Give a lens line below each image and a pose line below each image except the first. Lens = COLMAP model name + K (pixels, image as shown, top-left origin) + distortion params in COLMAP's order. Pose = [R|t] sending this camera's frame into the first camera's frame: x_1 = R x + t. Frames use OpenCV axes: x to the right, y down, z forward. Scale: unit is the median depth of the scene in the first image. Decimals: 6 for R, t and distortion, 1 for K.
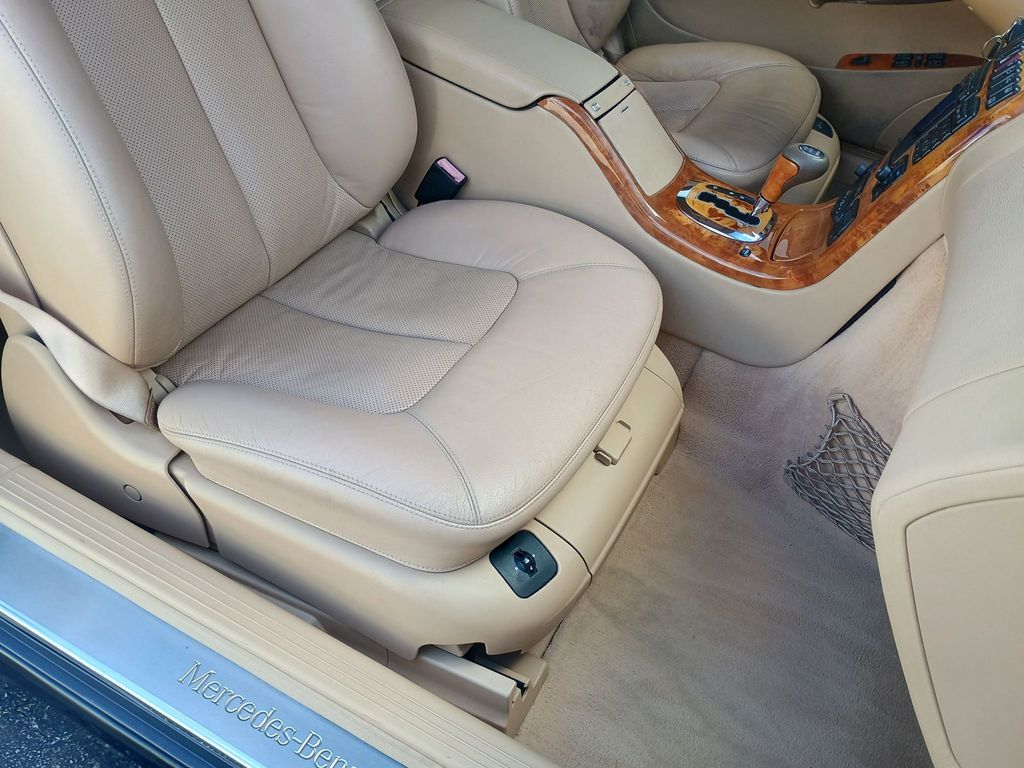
lens RADIAL K [[905.6, 0, 507.9], [0, 905.6, 401.0], [0, 0, 1]] dist [0.022155, -0.008859]
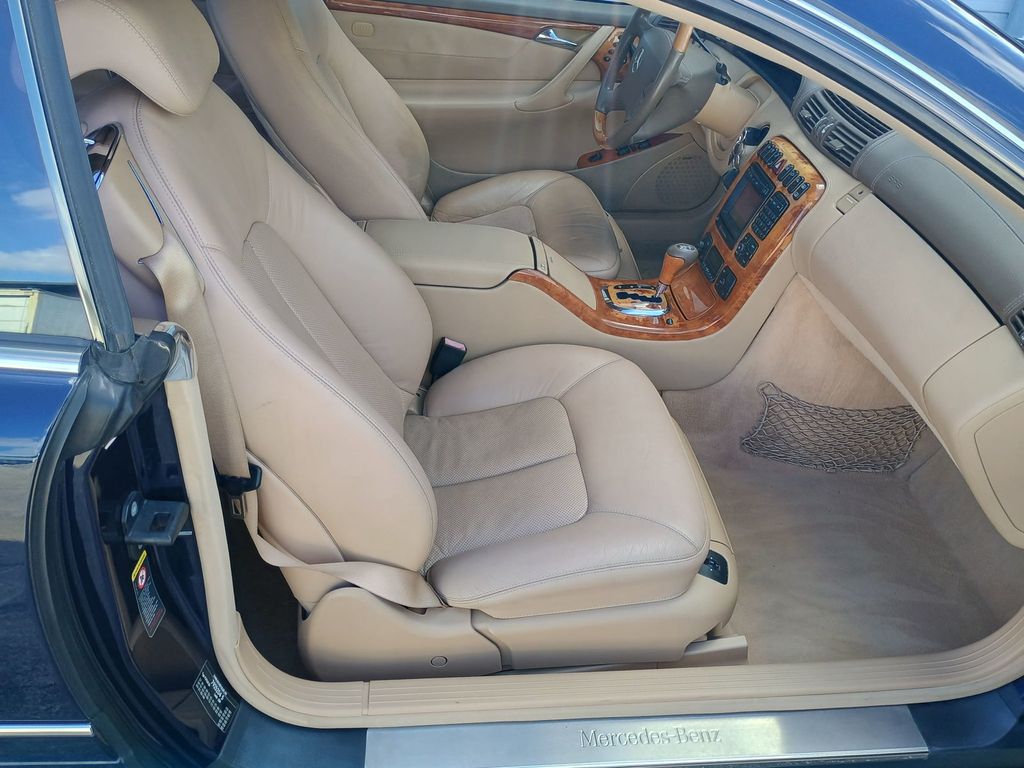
lens RADIAL K [[892.1, 0, 512.0], [0, 892.1, 384.0], [0, 0, 1]] dist [0.029020, -0.004911]
pose [[0.841266, -0.392323, 0.371960, -0.527249], [0.415453, 0.909404, 0.019554, -0.201166], [-0.345934, 0.138082, 0.928043, -0.251311]]
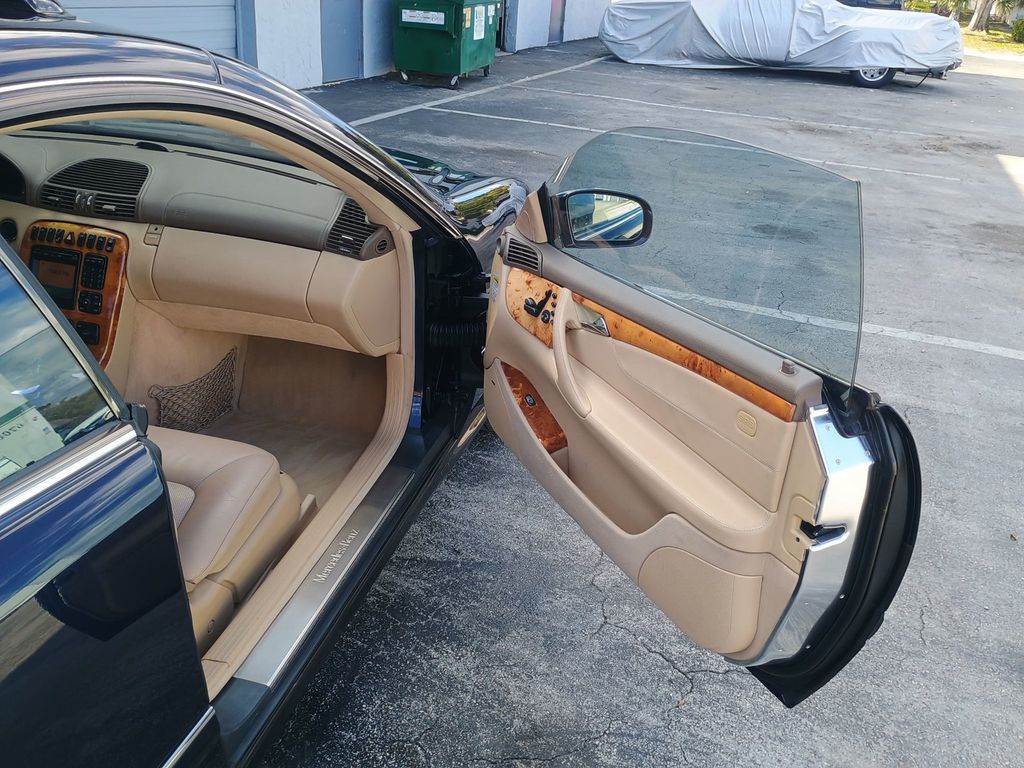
lens RADIAL K [[892.1, 0, 512.0], [0, 892.1, 384.0], [0, 0, 1]] dist [0.029020, -0.004911]
pose [[-0.217301, -0.559172, 0.800067, -1.310687], [0.578050, 0.586749, 0.567083, -0.636173], [-0.786536, 0.585706, 0.195729, -0.037108]]
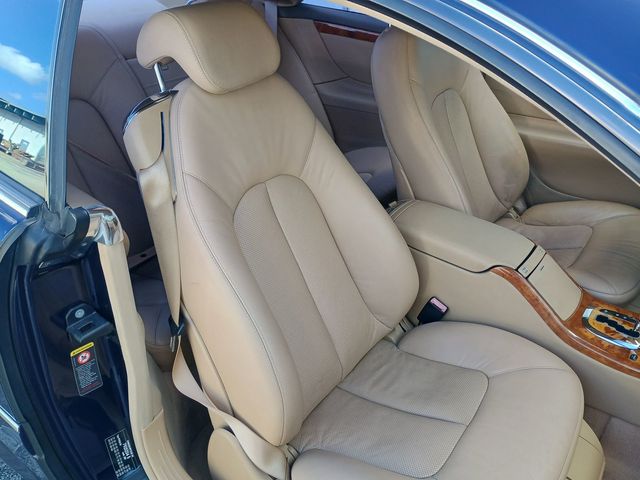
lens RADIAL K [[557.5, 0, 320.0], [0, 557.5, 240.0], [0, 0, 1]] dist [0.029020, -0.004911]
pose [[0.978313, -0.056933, -0.199155, -0.068201], [0.011258, 0.974678, -0.223327, -0.145459], [0.206826, 0.216242, 0.954181, -0.100926]]
